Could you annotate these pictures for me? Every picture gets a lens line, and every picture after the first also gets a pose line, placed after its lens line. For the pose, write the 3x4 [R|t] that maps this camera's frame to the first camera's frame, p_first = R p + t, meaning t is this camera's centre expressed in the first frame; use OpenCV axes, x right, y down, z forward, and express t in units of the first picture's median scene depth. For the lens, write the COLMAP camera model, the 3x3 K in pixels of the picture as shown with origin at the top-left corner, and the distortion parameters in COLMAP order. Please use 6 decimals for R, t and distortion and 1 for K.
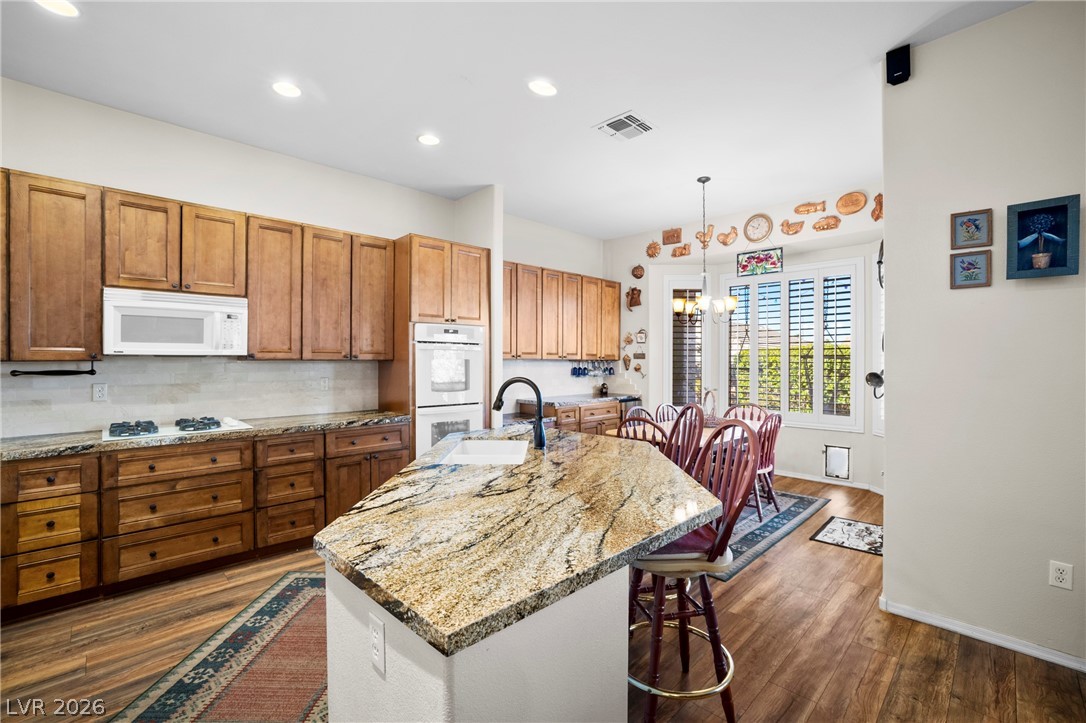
lens RADIAL K [[469.6, 0, 540.6], [0, 469.6, 360.3], [0, 0, 1]] dist [-0.025521, 0.000692]
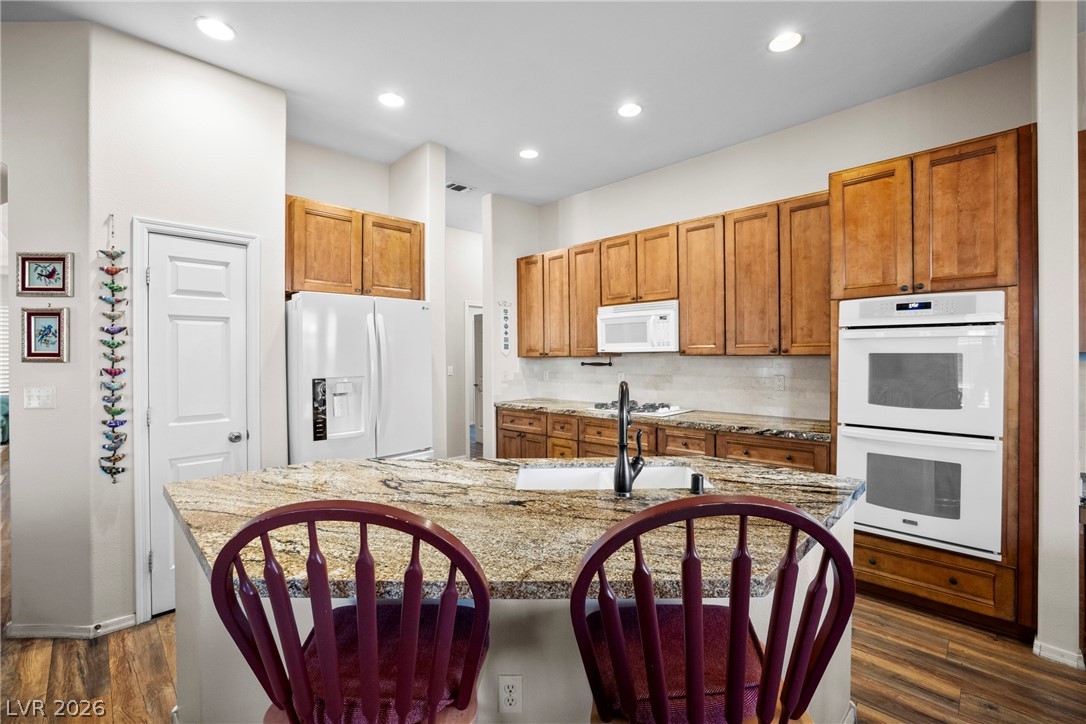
lens RADIAL K [[469.6, 0, 540.9], [0, 469.6, 357.1], [0, 0, 1]] dist [-0.025521, 0.000692]
pose [[0.021326, 0.002954, -0.999768, 0.452228], [0.004185, 0.999987, 0.003044, -0.001686], [0.999764, -0.004249, 0.021313, 0.620246]]
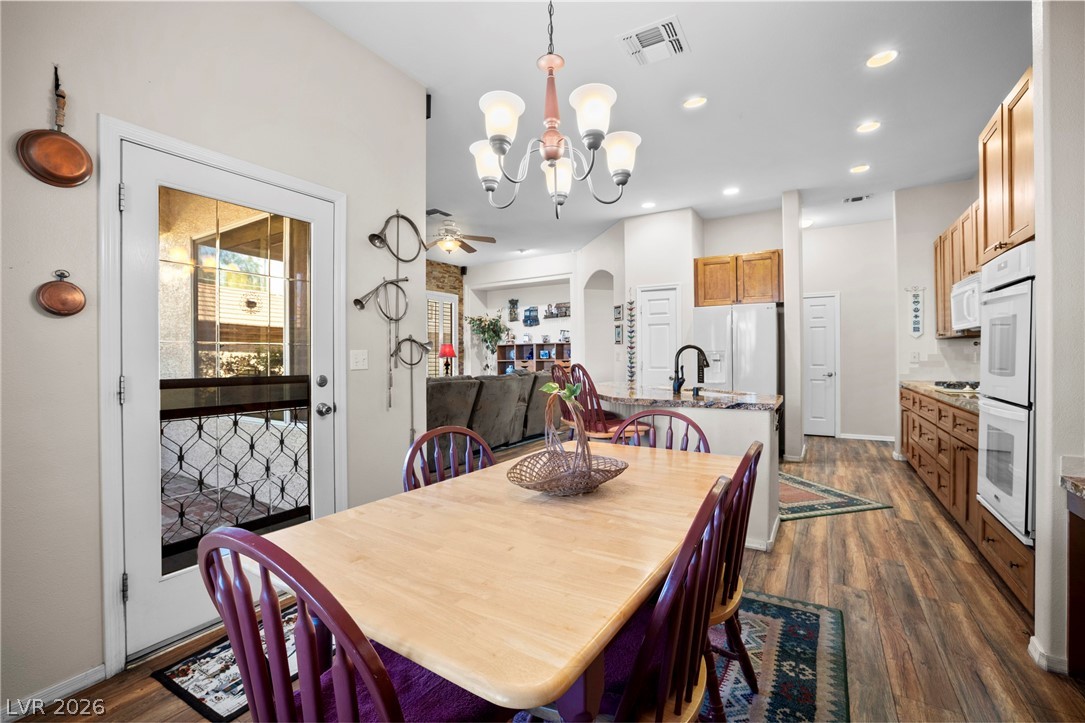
lens RADIAL K [[469.2, 0, 542.9], [0, 469.2, 358.5], [0, 0, 1]] dist [-0.025521, 0.000692]
pose [[-0.965435, 0.006262, -0.260570, 0.518445], [0.004644, 0.999966, 0.006827, 0.027764], [0.260604, 0.005381, -0.965431, 1.238468]]
